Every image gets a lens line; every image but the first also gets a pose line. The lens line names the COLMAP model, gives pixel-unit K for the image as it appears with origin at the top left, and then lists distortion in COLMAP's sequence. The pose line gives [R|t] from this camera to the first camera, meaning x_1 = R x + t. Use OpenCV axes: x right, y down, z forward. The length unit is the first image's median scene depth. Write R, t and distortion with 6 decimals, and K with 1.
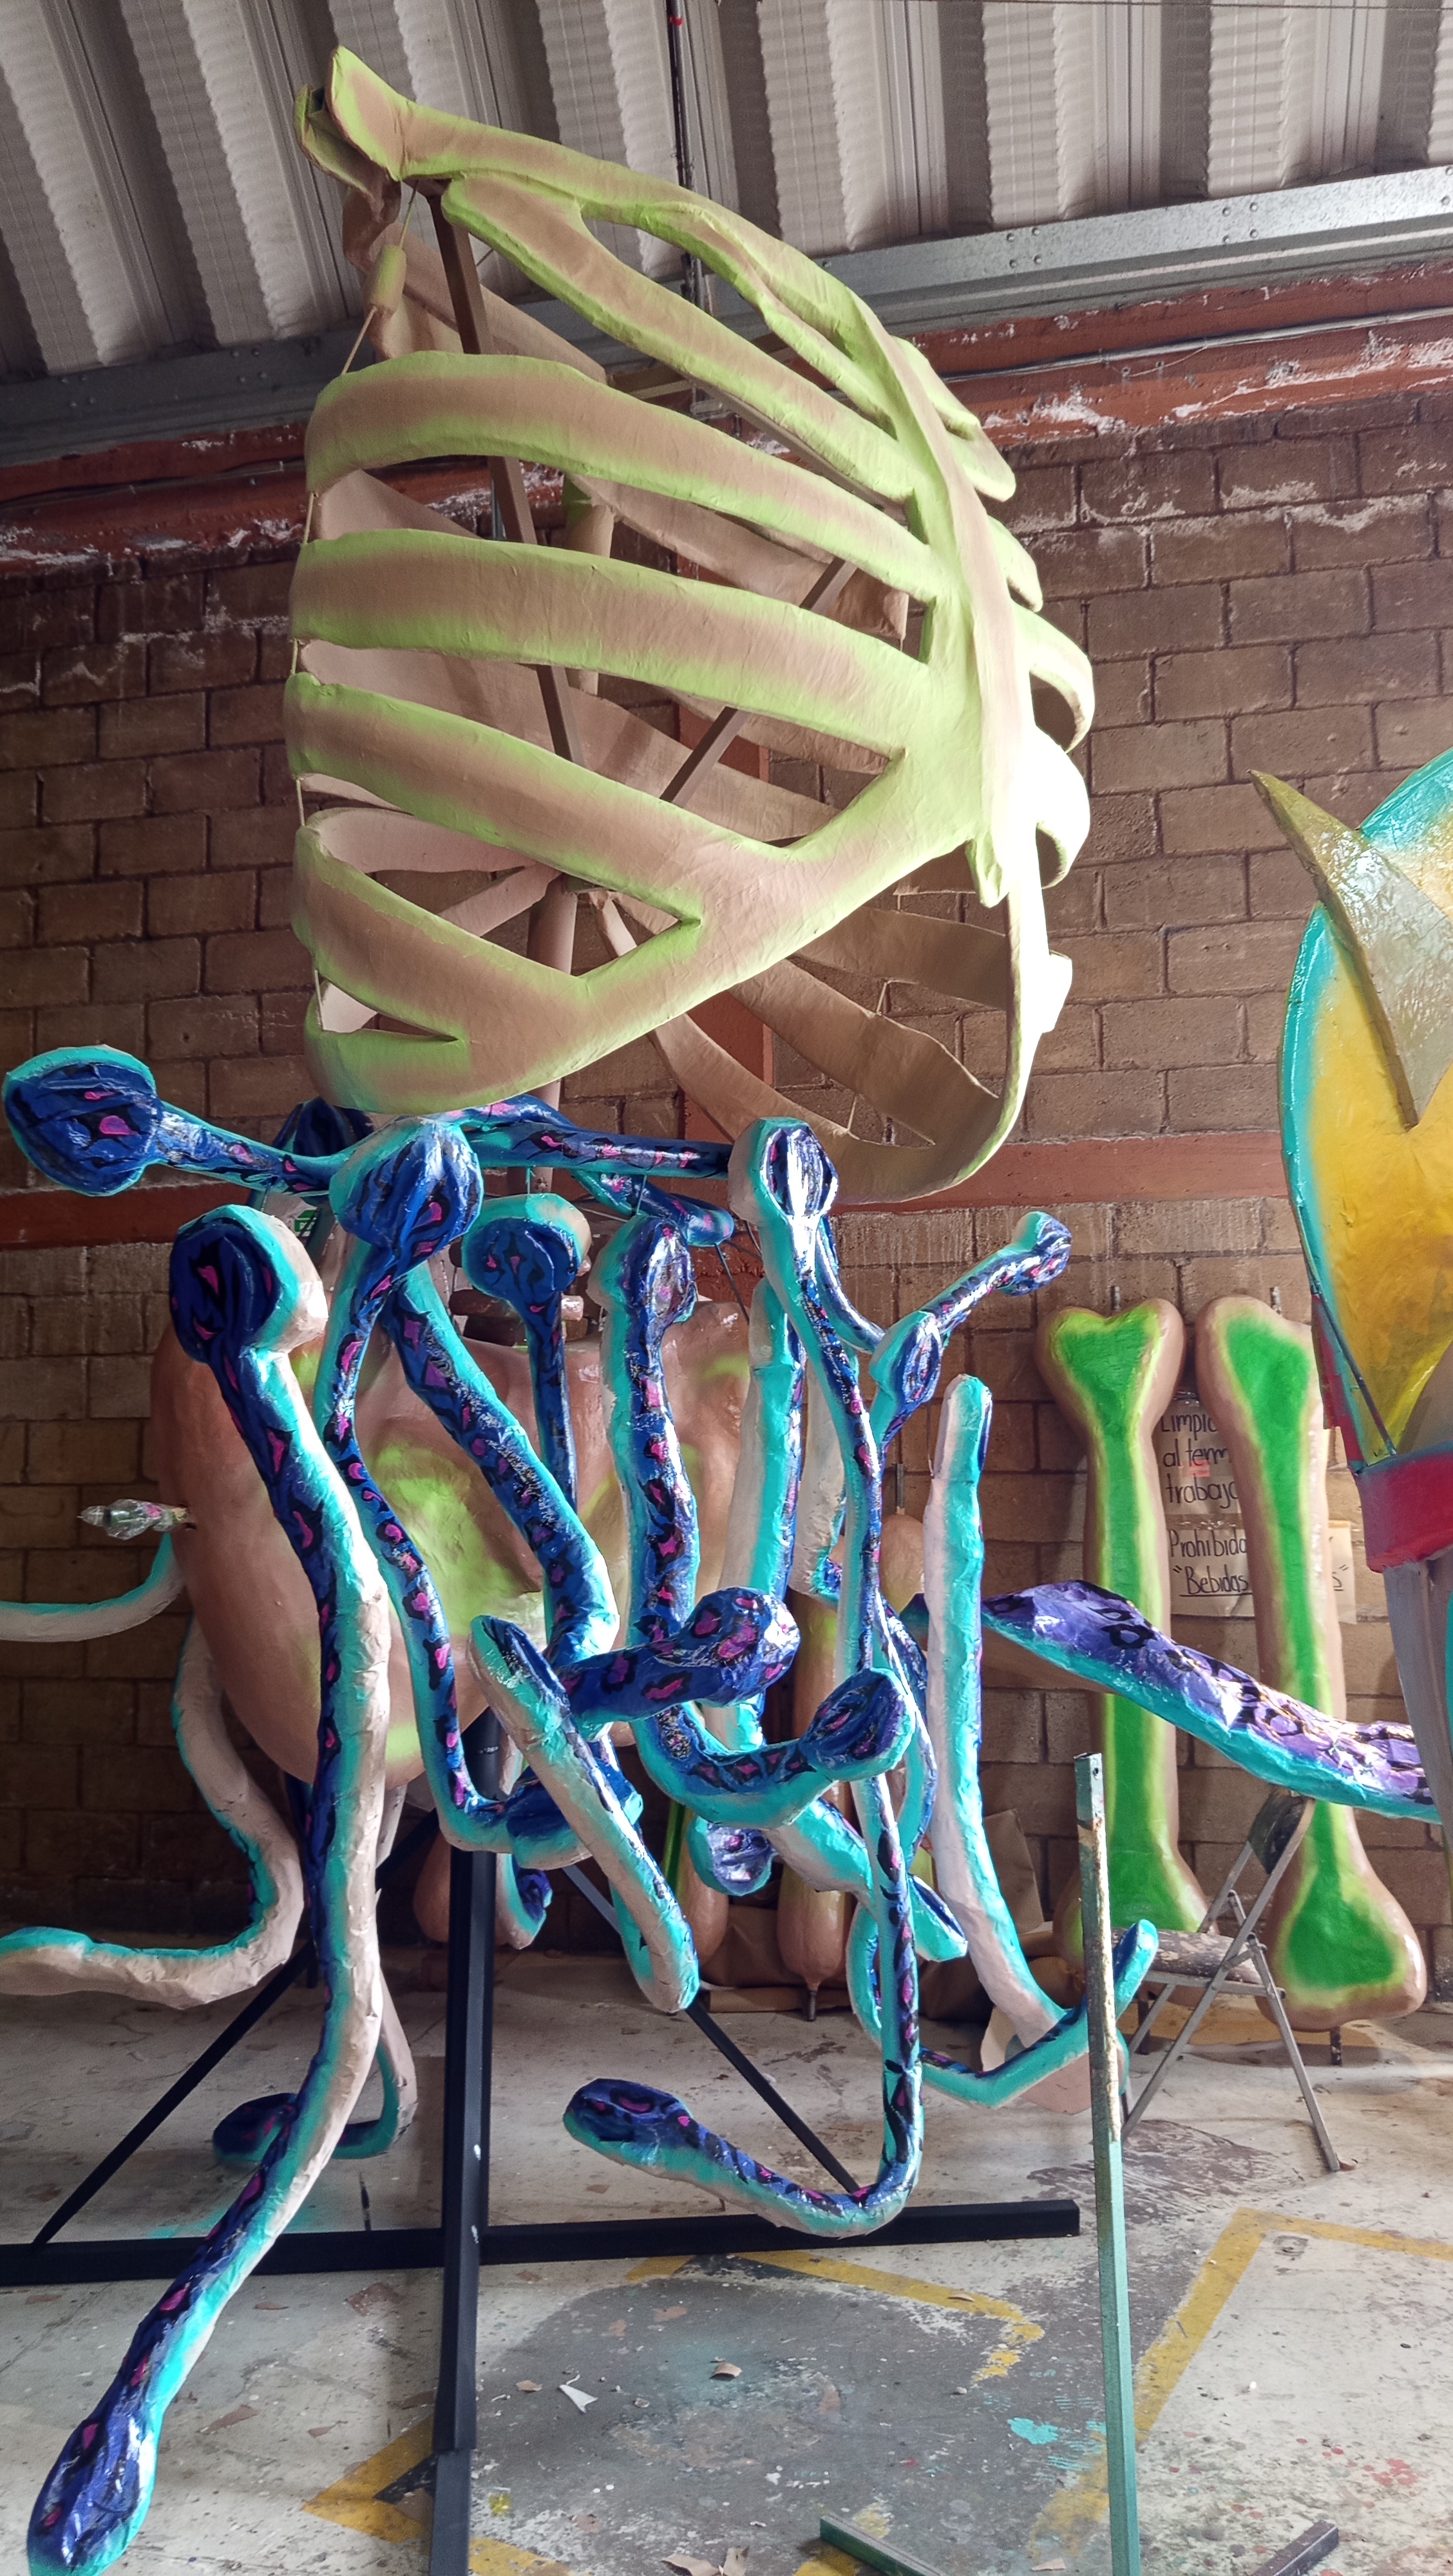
lens RADIAL K [[1806.7, 0, 723.3], [0, 1806.7, 1288.9], [0, 0, 1]] dist [-0.006581, -0.005755]
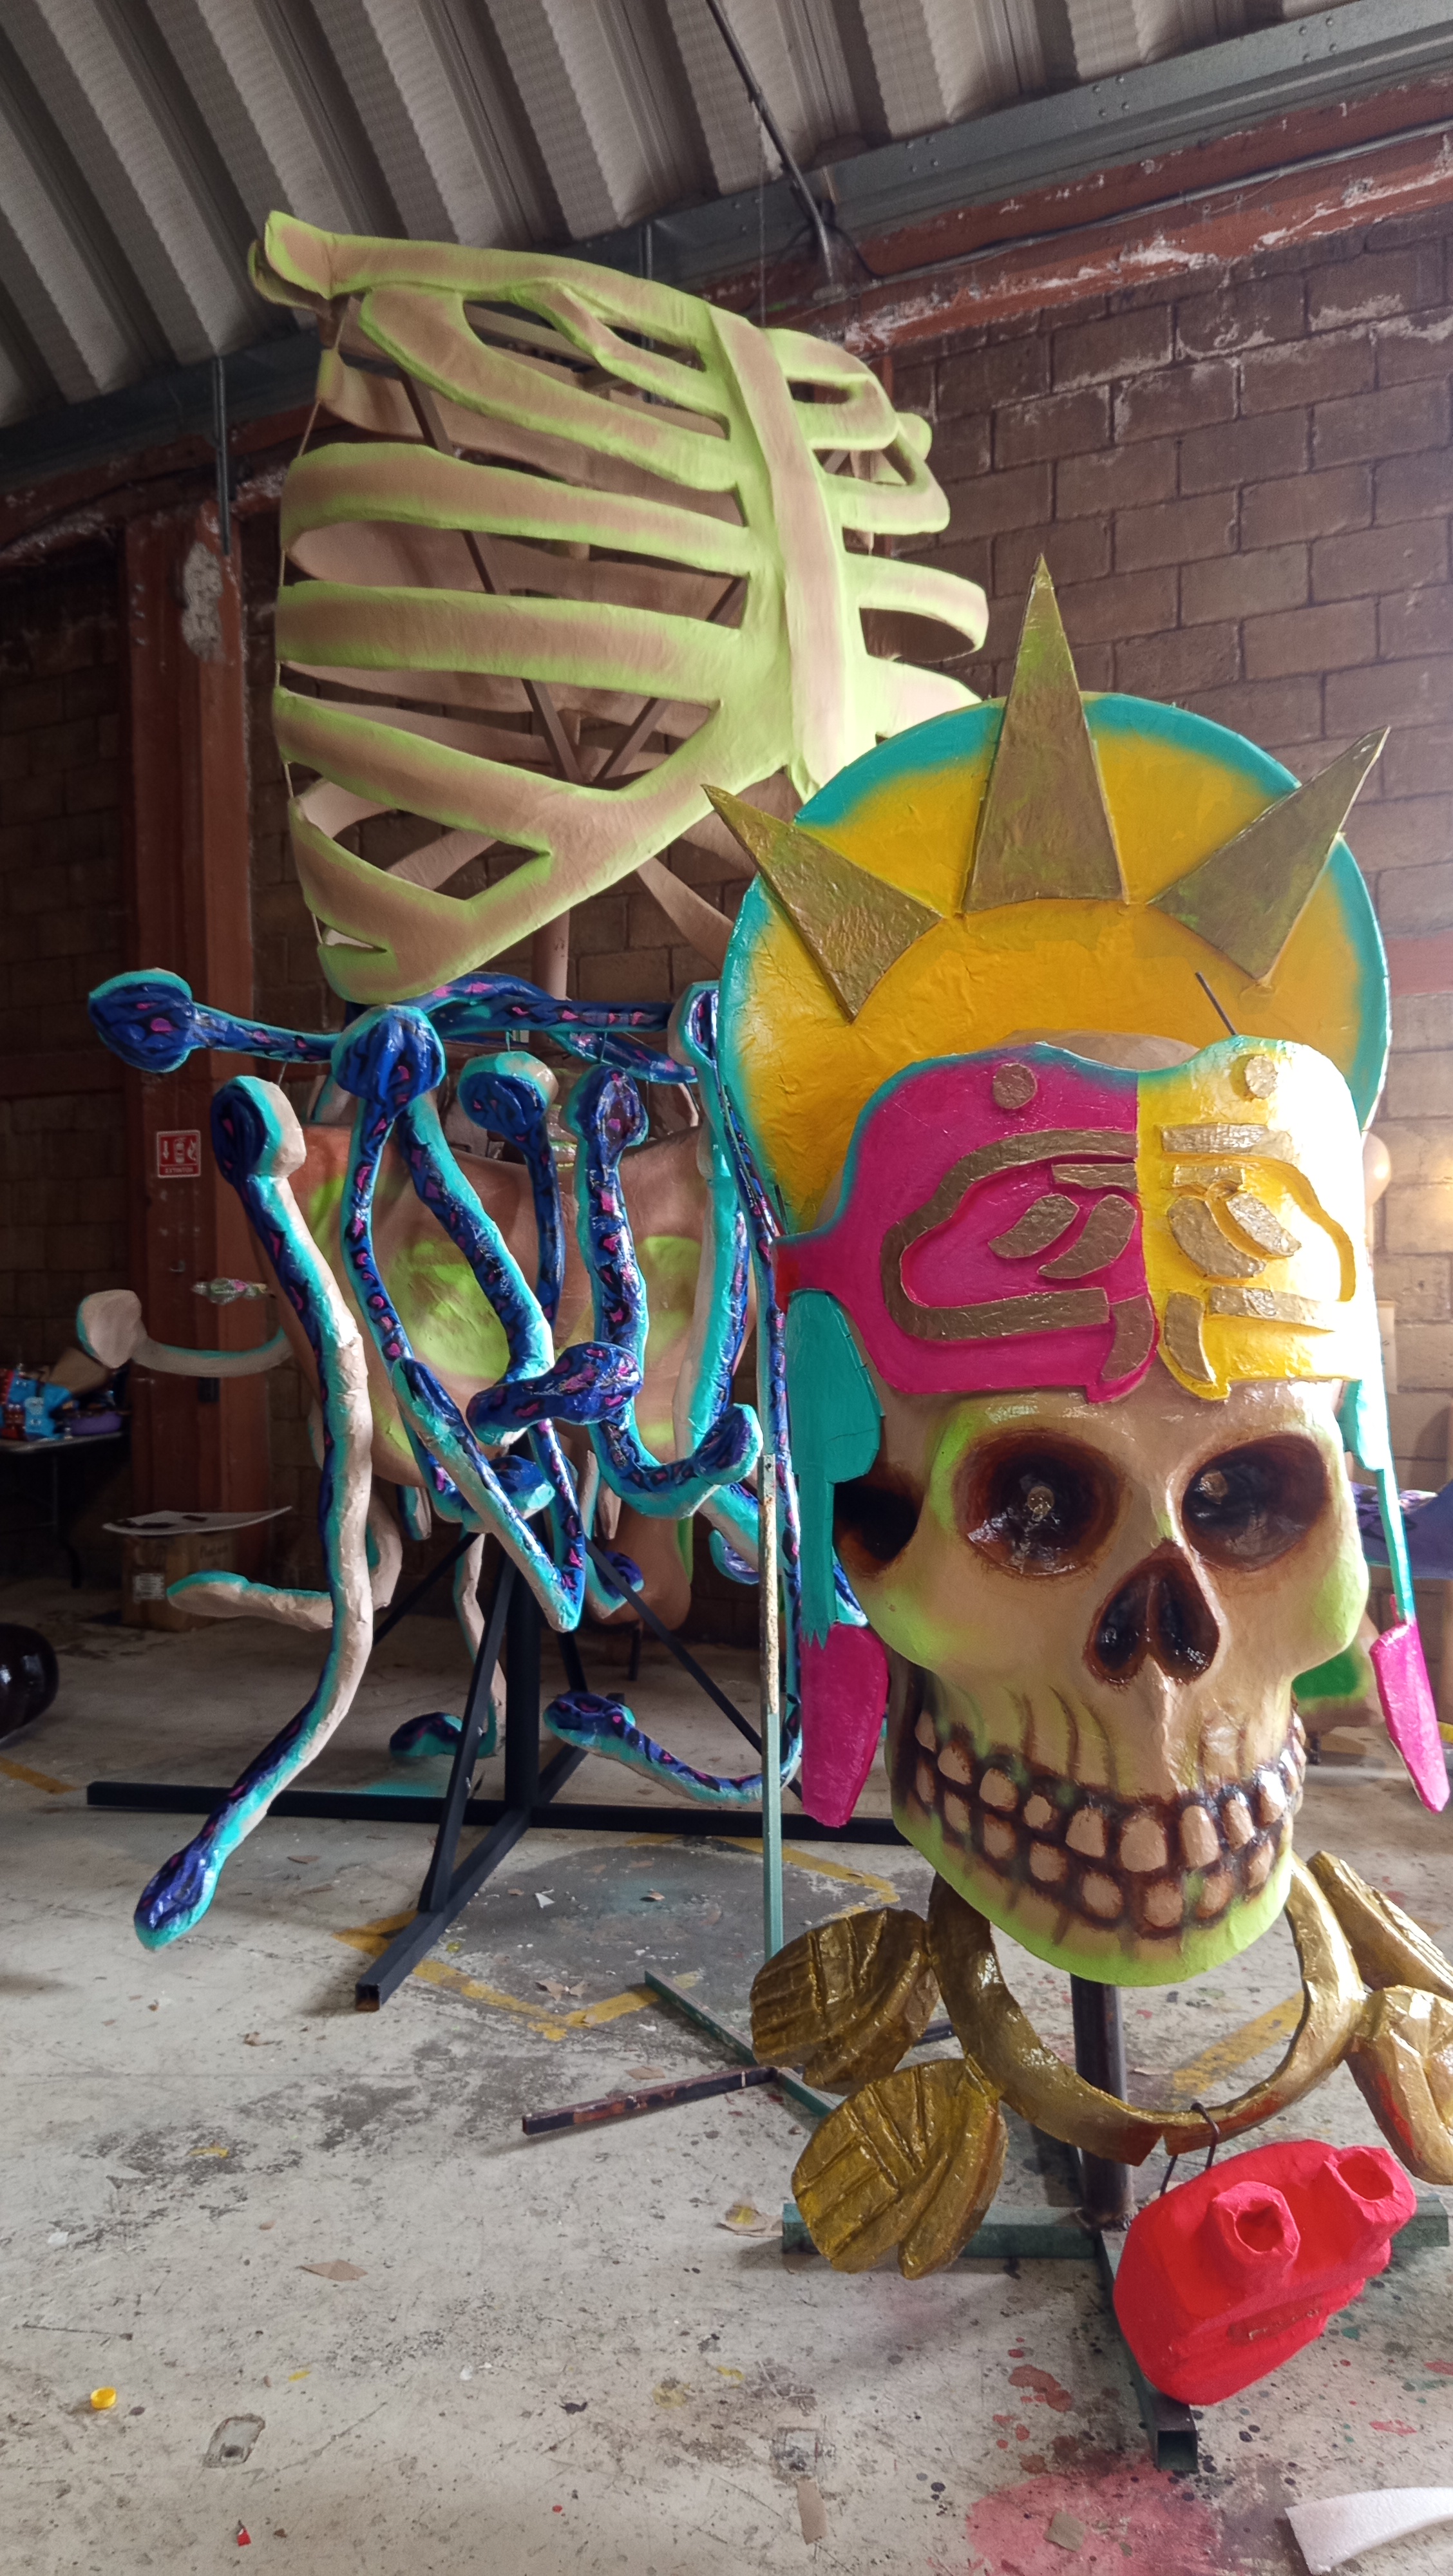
lens RADIAL K [[1806.7, 0, 733.6], [0, 1806.7, 1287.6], [0, 0, 1]] dist [-0.006581, -0.005755]
pose [[0.965223, 0.003846, -0.261400, 0.263277], [0.027823, 0.992702, 0.117344, -0.019926], [0.259943, -0.120536, 0.958071, -0.166611]]
